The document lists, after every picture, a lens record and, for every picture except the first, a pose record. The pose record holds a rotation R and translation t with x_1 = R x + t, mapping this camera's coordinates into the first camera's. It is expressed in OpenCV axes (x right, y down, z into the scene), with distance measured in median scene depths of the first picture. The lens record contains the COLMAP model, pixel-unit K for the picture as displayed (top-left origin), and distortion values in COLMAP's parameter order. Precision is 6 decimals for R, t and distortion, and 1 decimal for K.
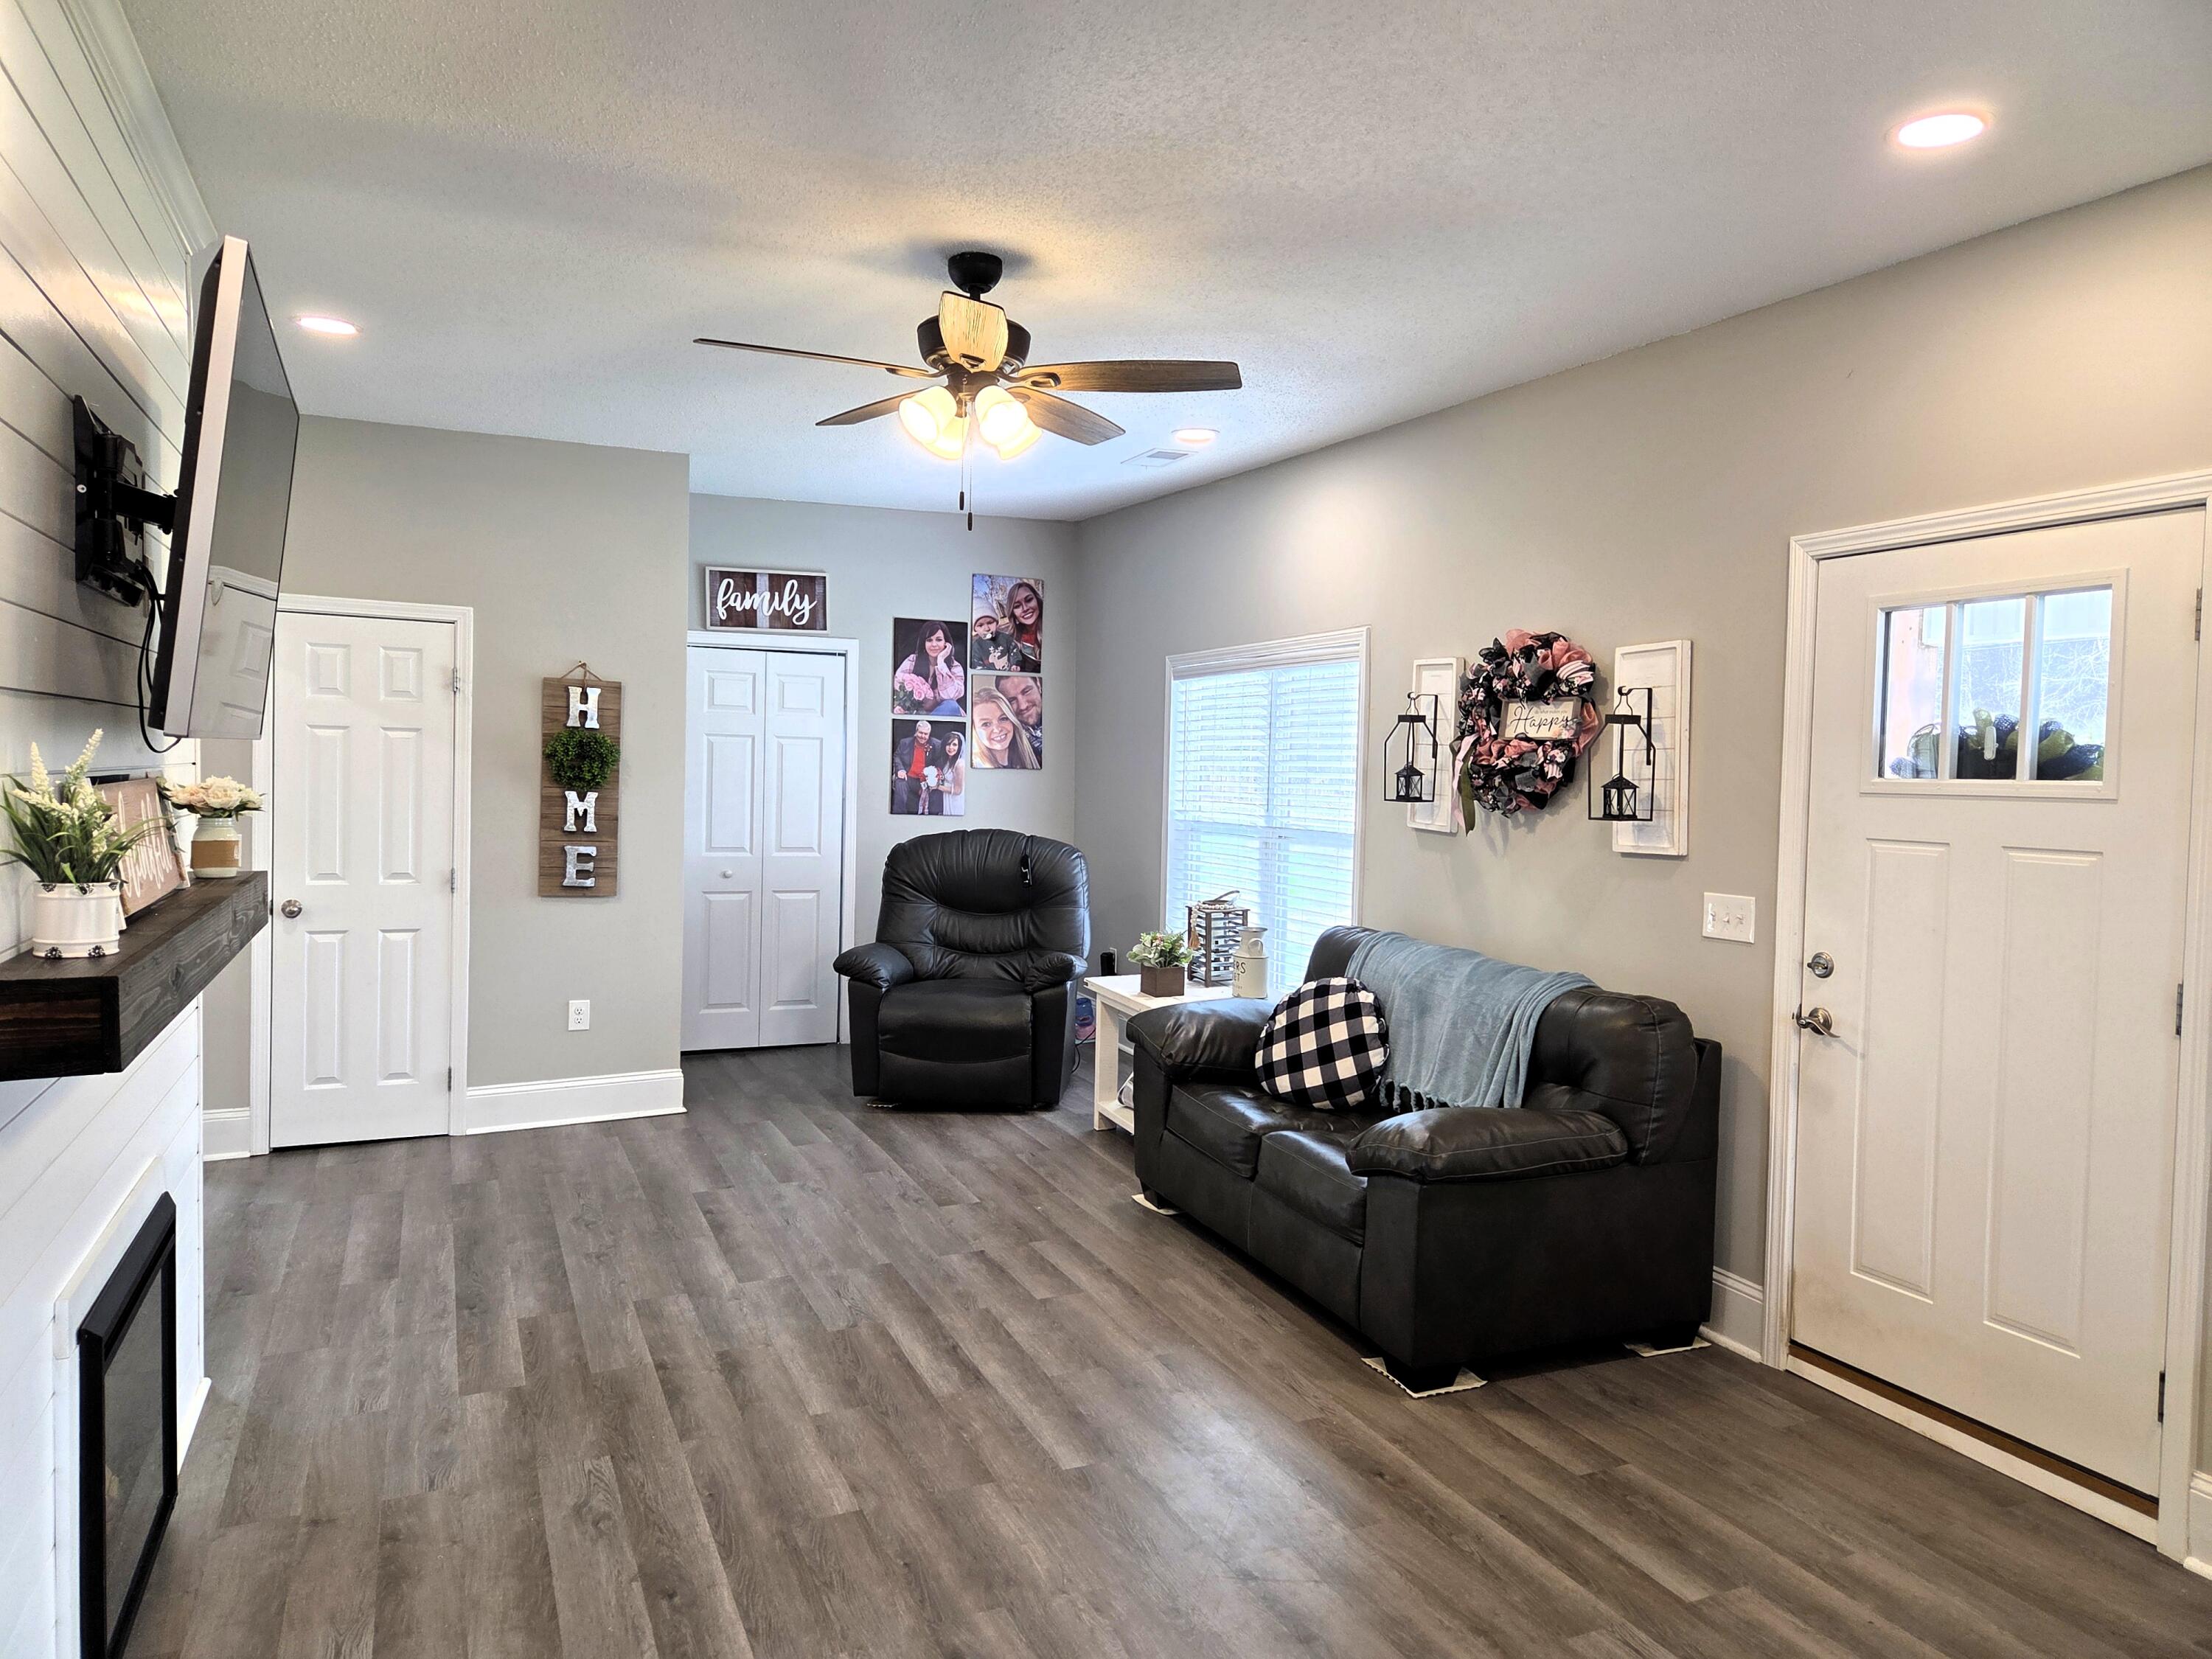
lens RADIAL K [[1463.9, 0, 1106.9], [0, 1463.9, 831.4], [0, 0, 1]] dist [0.074899, -0.000760]
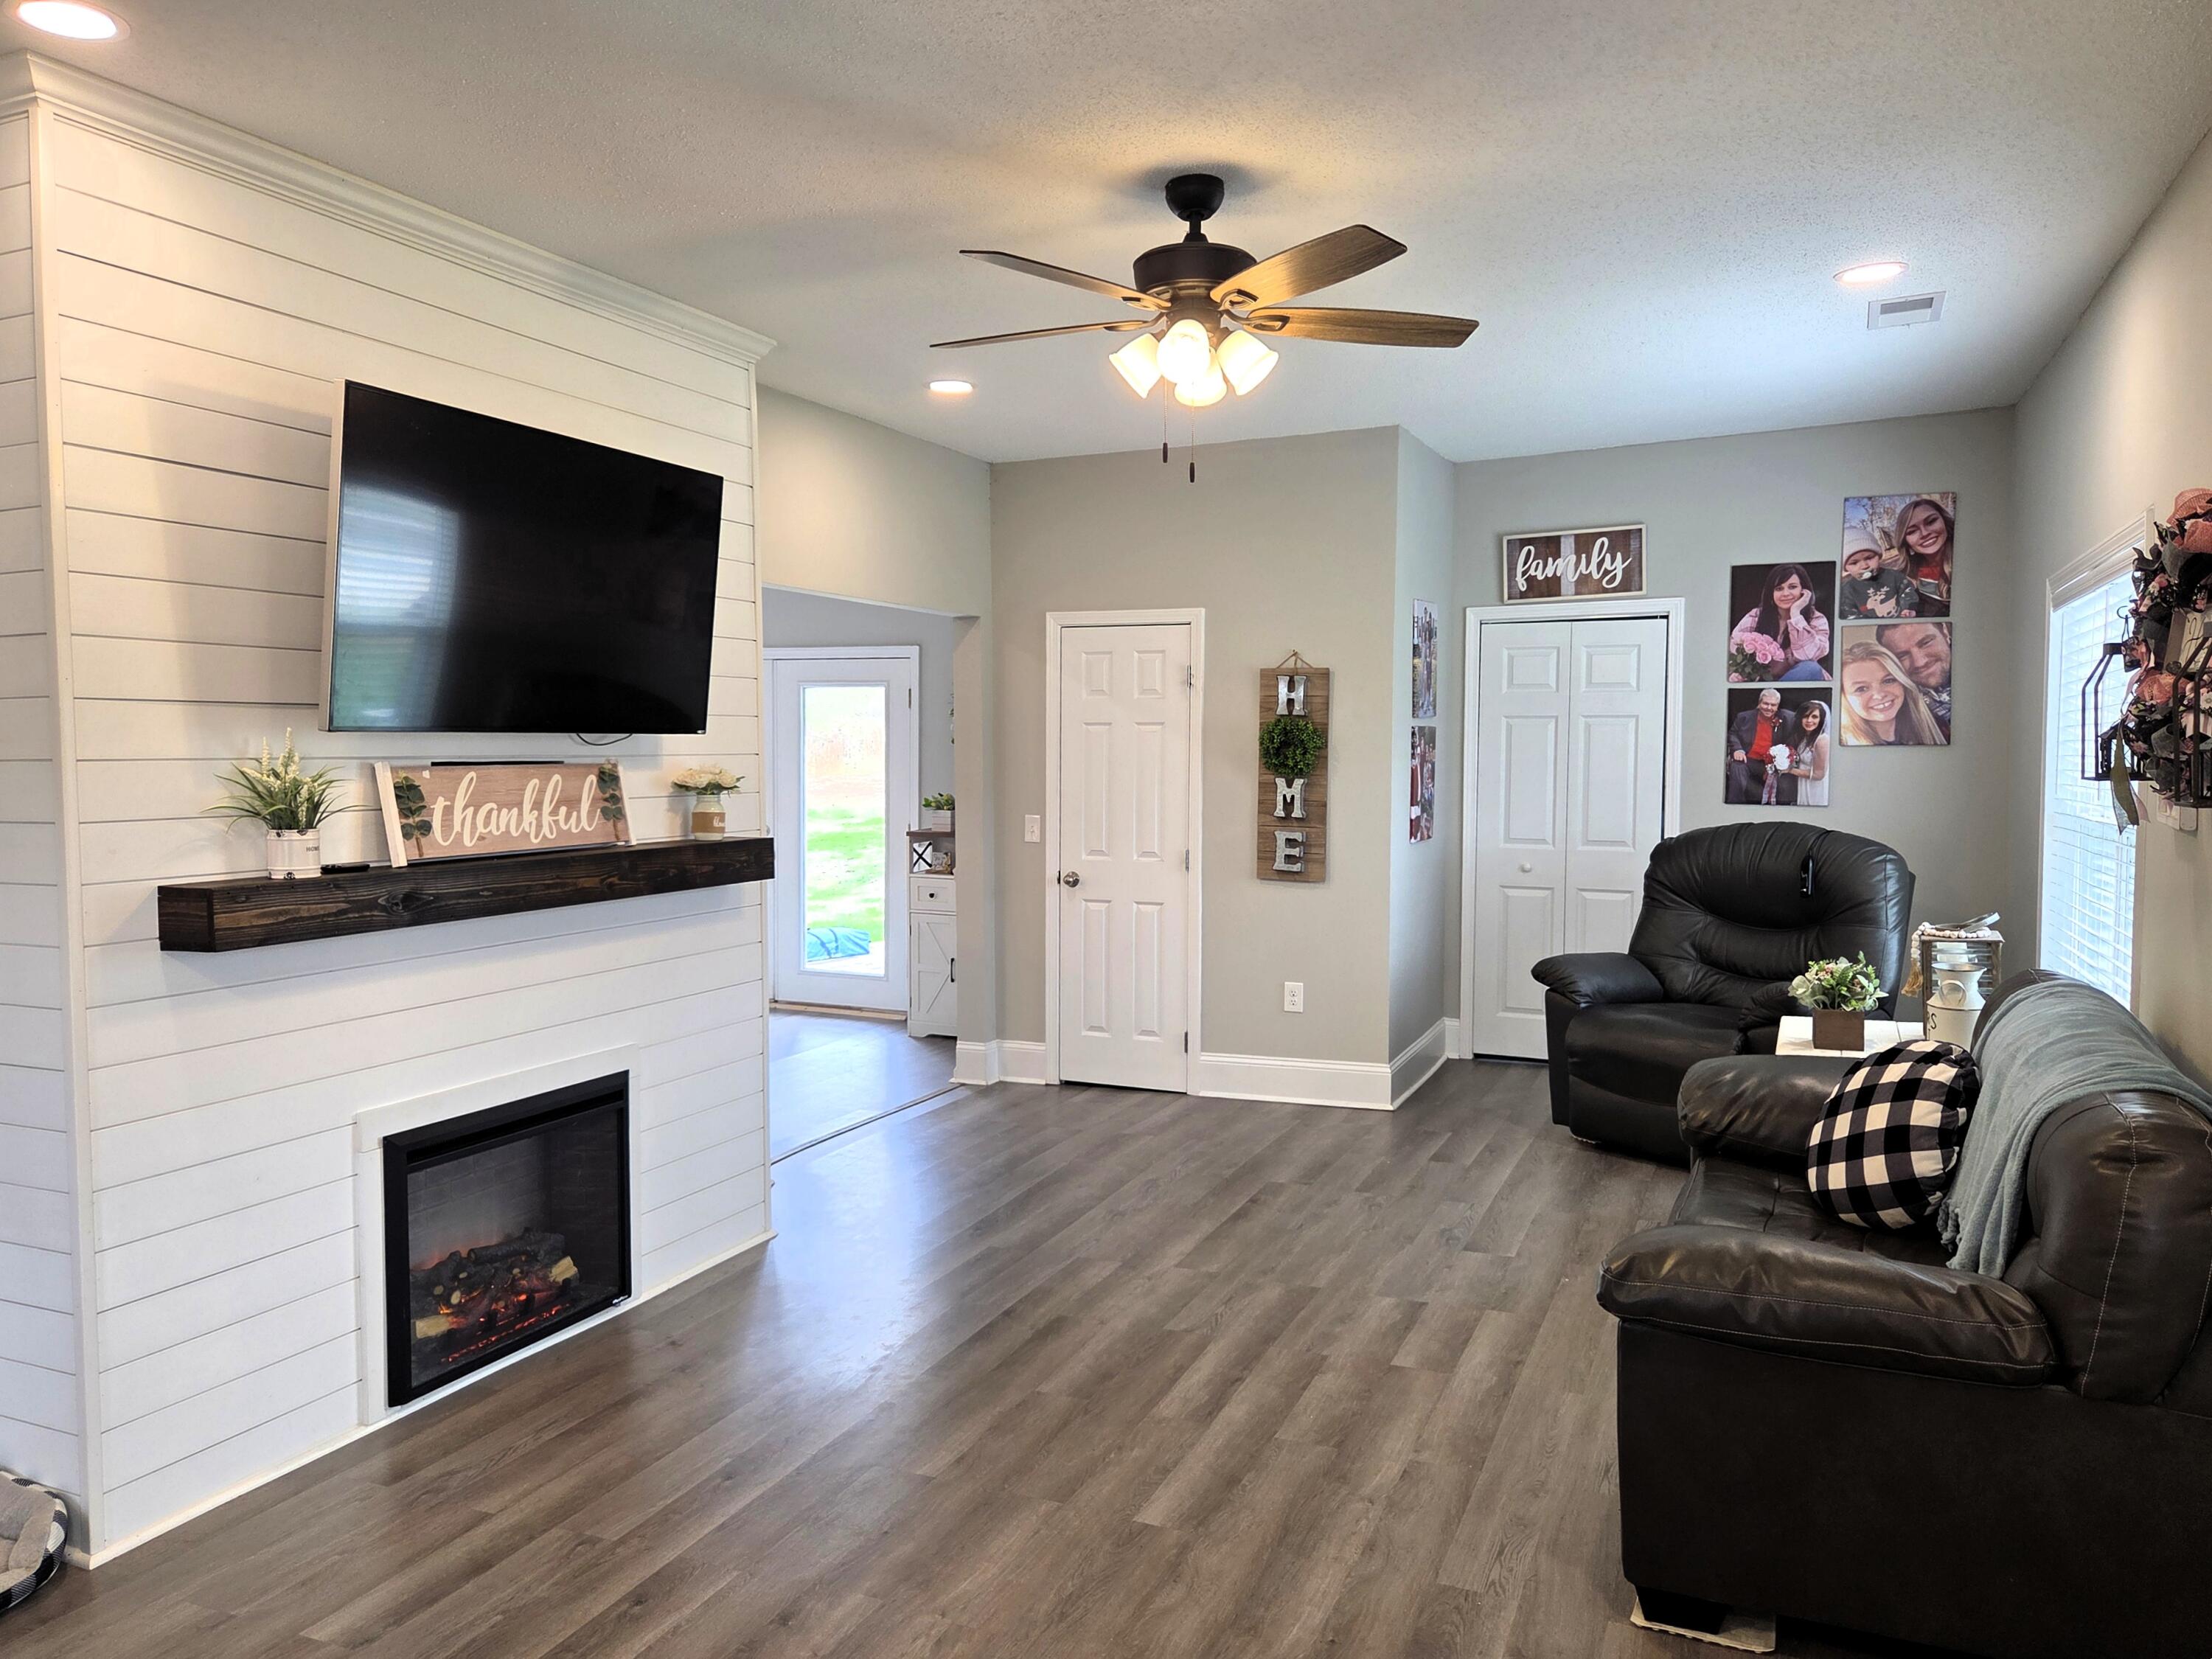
lens RADIAL K [[1550.5, 0, 1098.9], [0, 1550.5, 830.0], [0, 0, 1]] dist [0.036747, -0.008563]
pose [[0.663466, 0.016635, -0.748022, 0.363613], [-0.016650, 0.999834, 0.007467, 0.003199], [0.748022, 0.007500, 0.663632, 0.195282]]
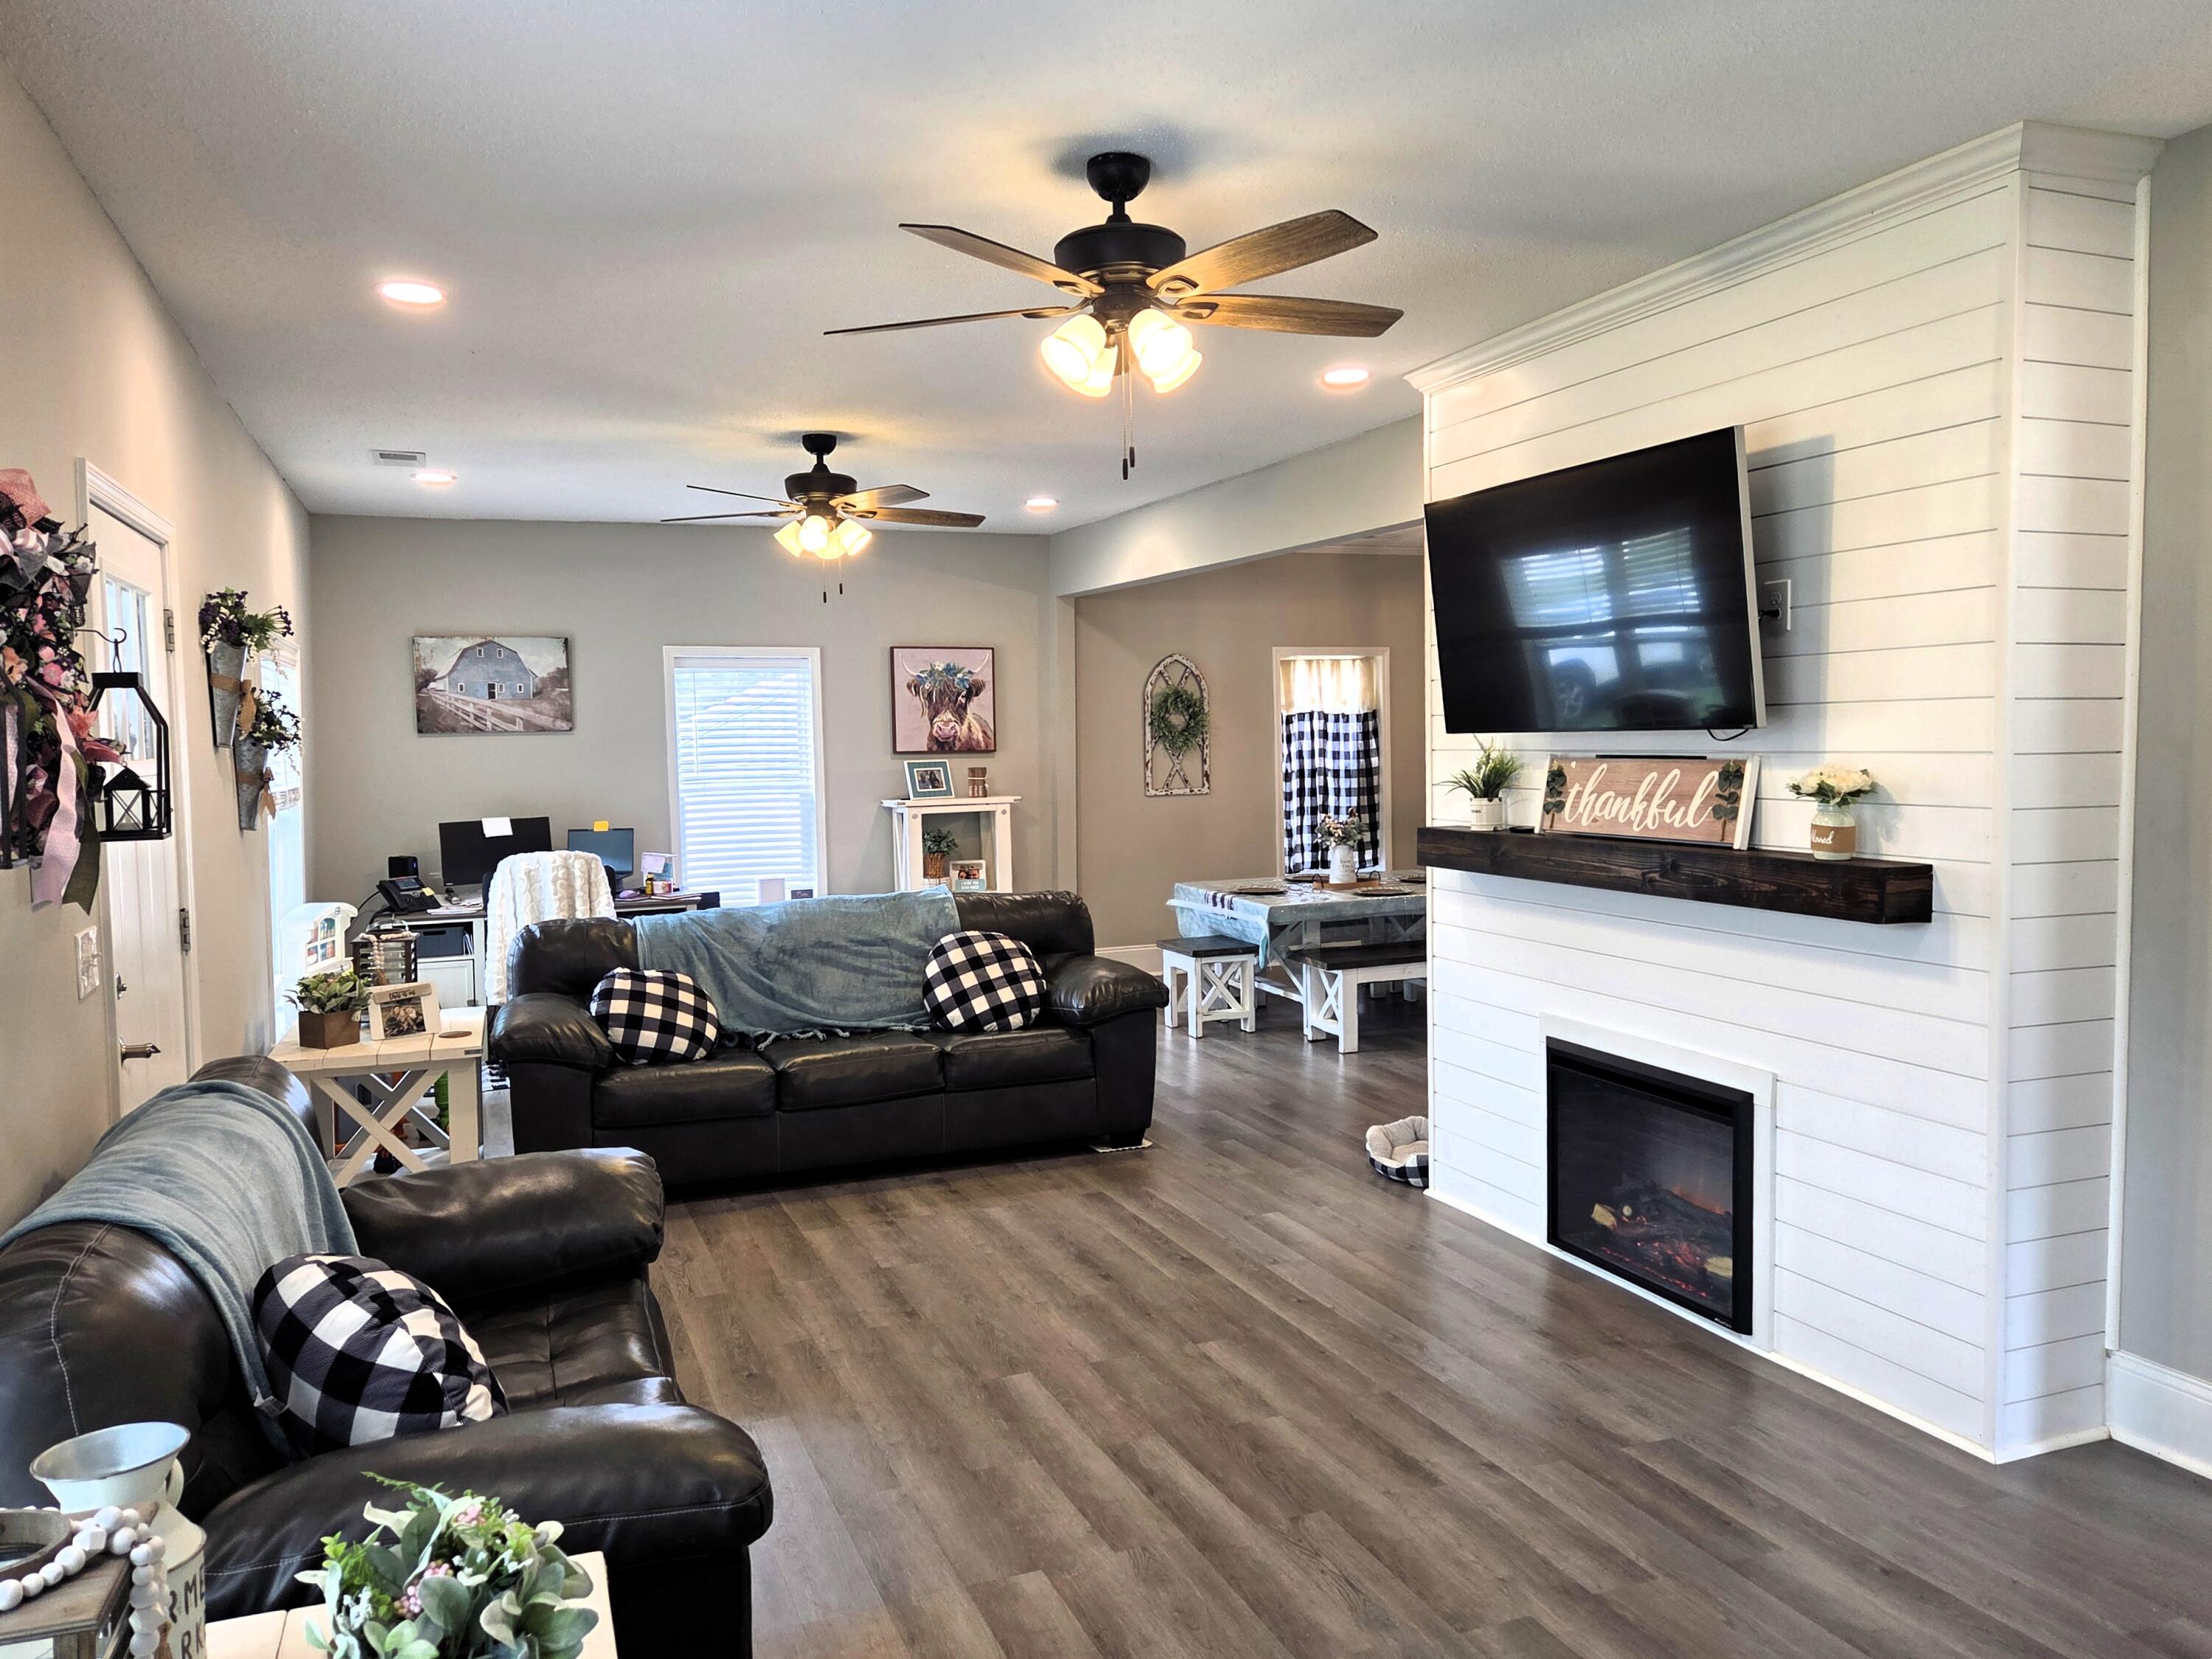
lens RADIAL K [[1550.5, 0, 1100.2], [0, 1550.5, 826.0], [0, 0, 1]] dist [0.036747, -0.008563]
pose [[-0.999175, -0.005890, 0.040186, -0.070741], [-0.001586, 0.994333, 0.106298, -0.060643], [-0.040585, 0.106146, -0.993522, 1.178499]]
